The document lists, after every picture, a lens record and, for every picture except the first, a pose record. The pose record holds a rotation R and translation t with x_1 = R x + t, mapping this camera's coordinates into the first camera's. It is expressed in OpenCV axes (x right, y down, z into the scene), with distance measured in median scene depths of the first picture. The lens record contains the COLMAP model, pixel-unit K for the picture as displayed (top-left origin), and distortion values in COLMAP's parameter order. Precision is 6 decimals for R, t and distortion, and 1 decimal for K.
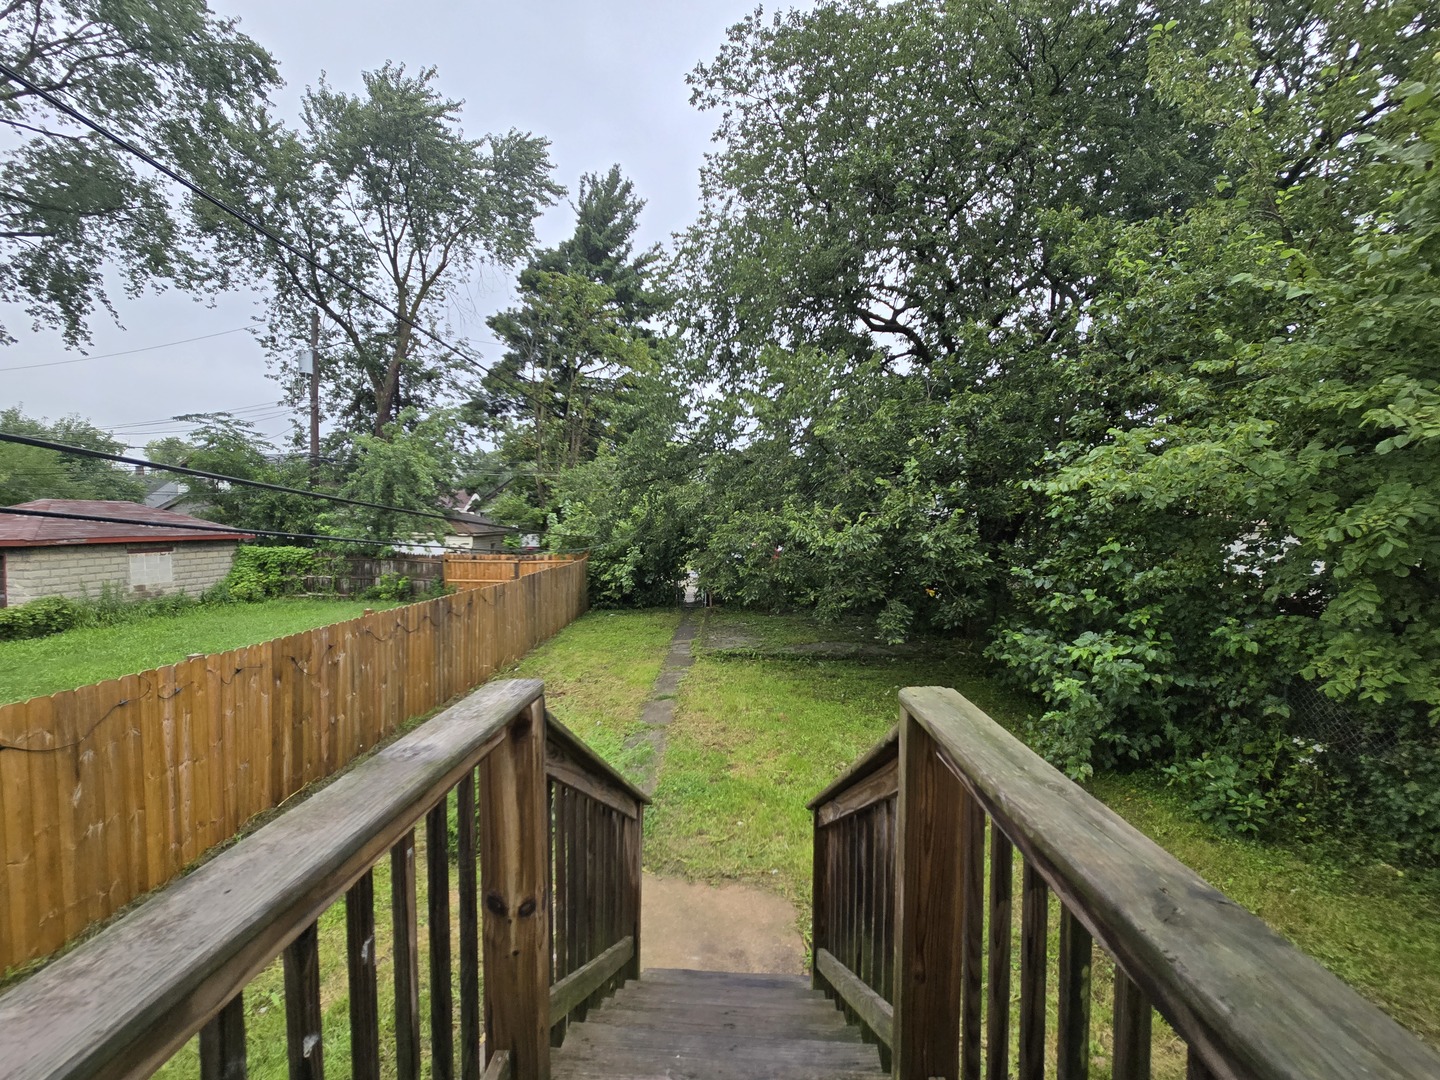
lens RADIAL K [[584.5, 0, 717.0], [0, 584.5, 543.1], [0, 0, 1]] dist [-0.002978, -0.000355]
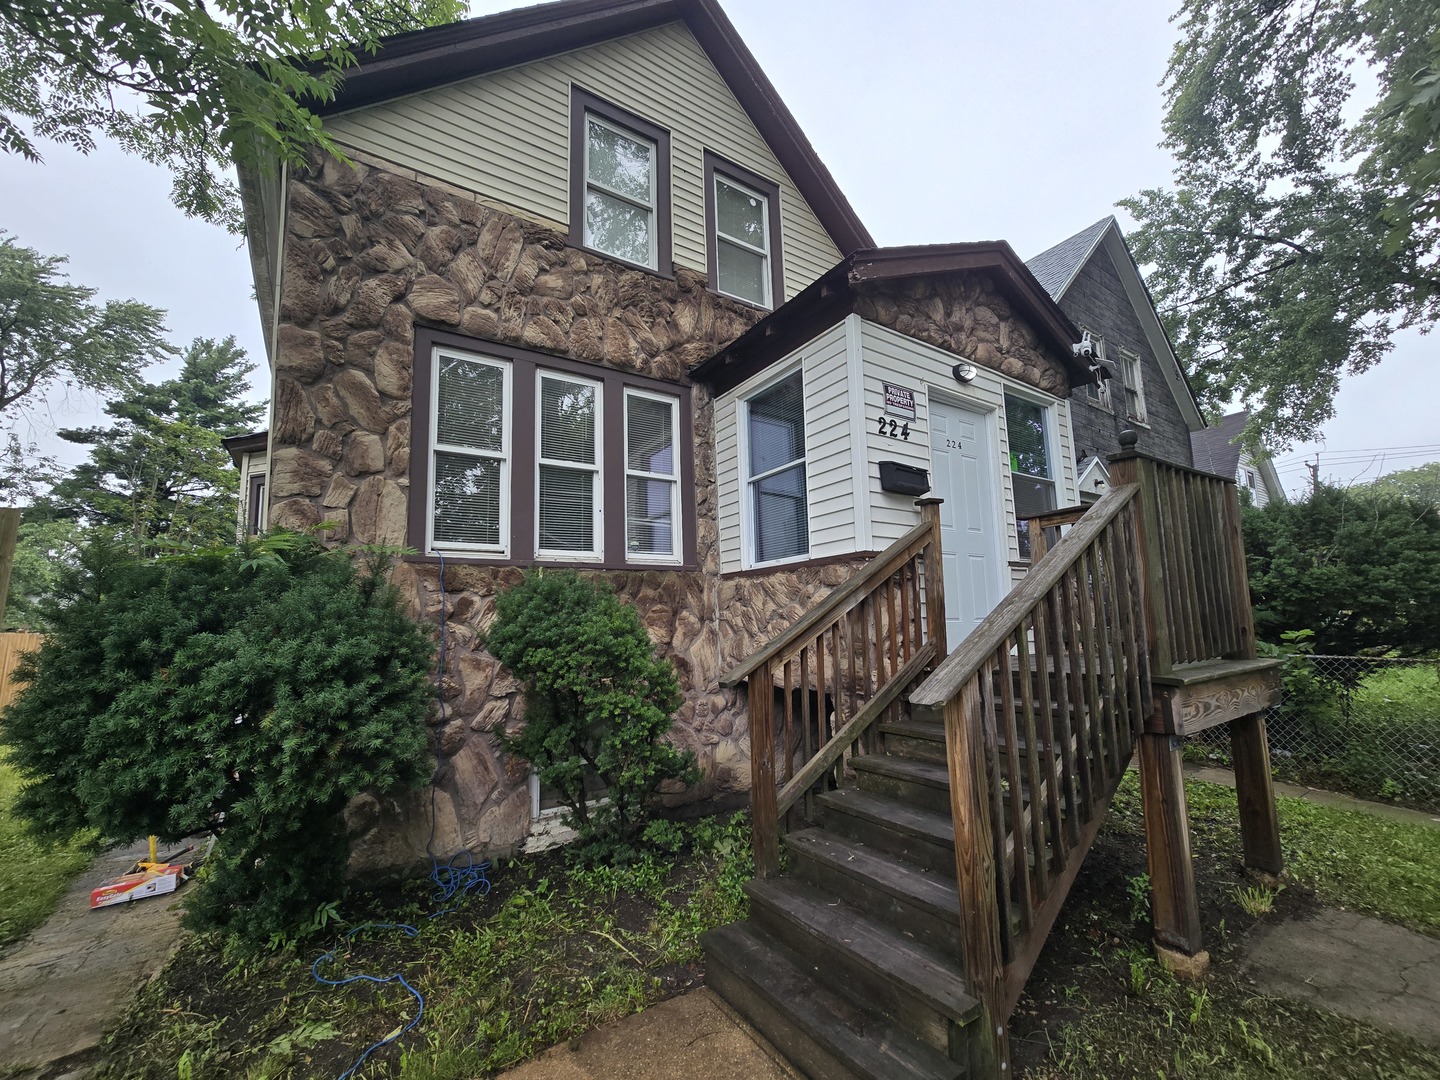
lens RADIAL K [[584.5, 0, 716.8], [0, 584.5, 546.8], [0, 0, 1]] dist [-0.002978, -0.000355]
pose [[0.813225, 0.056615, 0.579189, -0.024711], [0.046374, 0.985787, -0.161473, 0.060226], [-0.580099, 0.158174, 0.799041, -0.584589]]
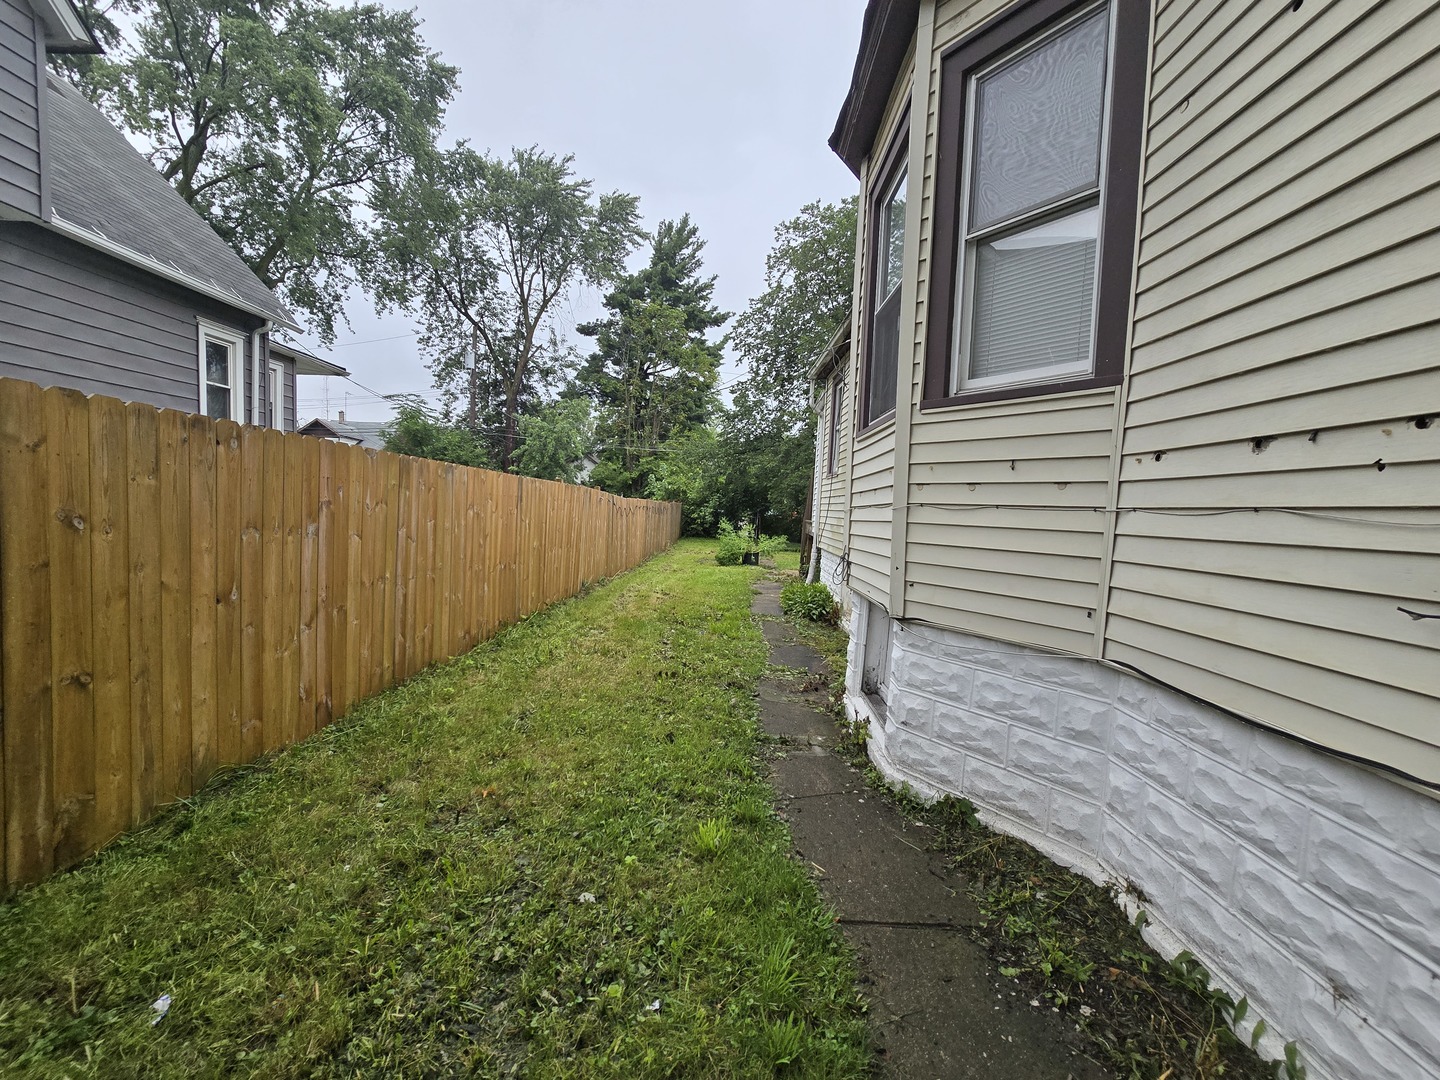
lens RADIAL K [[584.5, 0, 720.1], [0, 584.5, 540.5], [0, 0, 1]] dist [-0.002978, -0.000355]
pose [[0.998926, 0.044896, 0.011428, -0.084388], [-0.045115, 0.998788, 0.019676, 0.055749], [-0.010531, -0.020170, 0.999741, -0.342397]]
